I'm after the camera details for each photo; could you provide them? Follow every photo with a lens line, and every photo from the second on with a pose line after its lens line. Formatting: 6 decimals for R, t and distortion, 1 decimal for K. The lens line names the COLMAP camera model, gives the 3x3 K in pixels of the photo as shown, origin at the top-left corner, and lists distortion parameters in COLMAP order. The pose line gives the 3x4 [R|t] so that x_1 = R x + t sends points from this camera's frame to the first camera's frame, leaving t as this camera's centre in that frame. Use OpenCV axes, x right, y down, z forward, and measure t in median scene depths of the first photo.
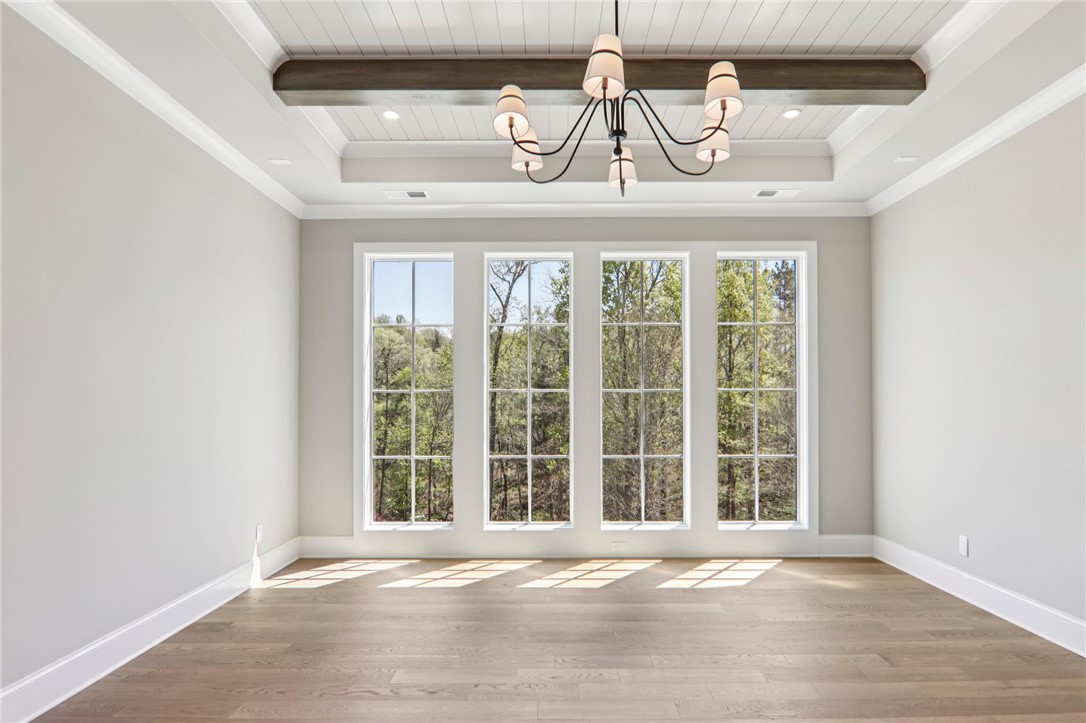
lens RADIAL K [[601.5, 0, 545.8], [0, 601.5, 374.2], [0, 0, 1]] dist [0.004050, -0.019052]
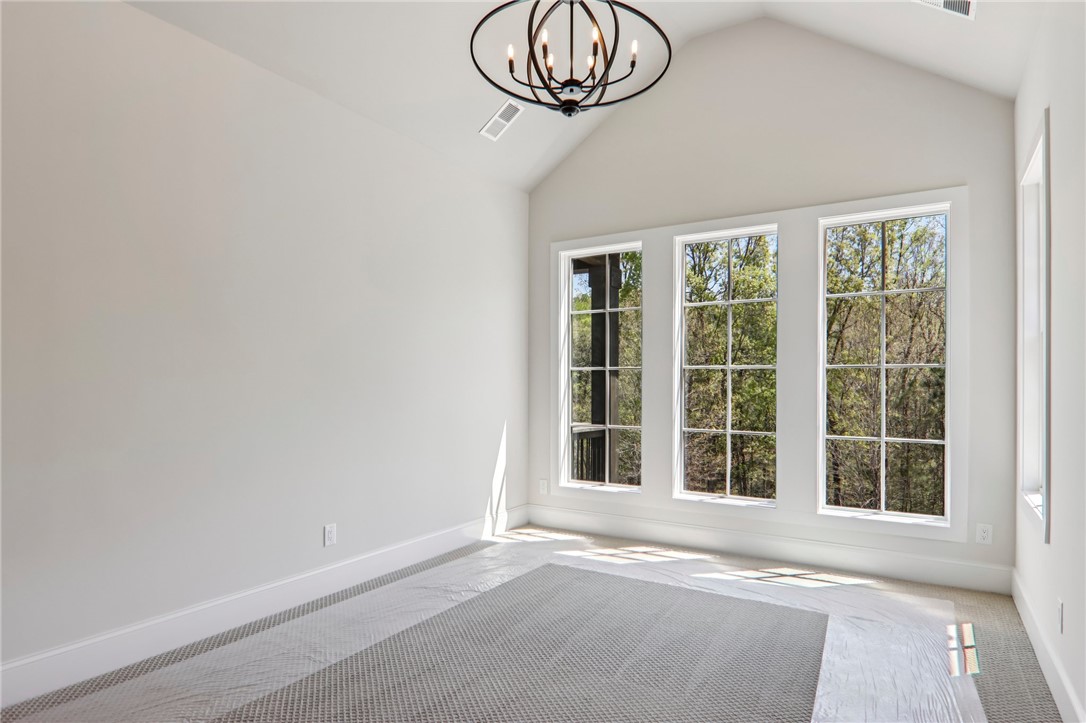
lens RADIAL K [[601.5, 0, 545.8], [0, 601.5, 374.2], [0, 0, 1]] dist [0.004050, -0.019052]
pose [[0.850471, -0.003416, -0.526011, 0.291370], [0.026277, 0.999006, 0.035997, -0.004602], [0.525366, -0.044436, 0.849715, -0.018400]]
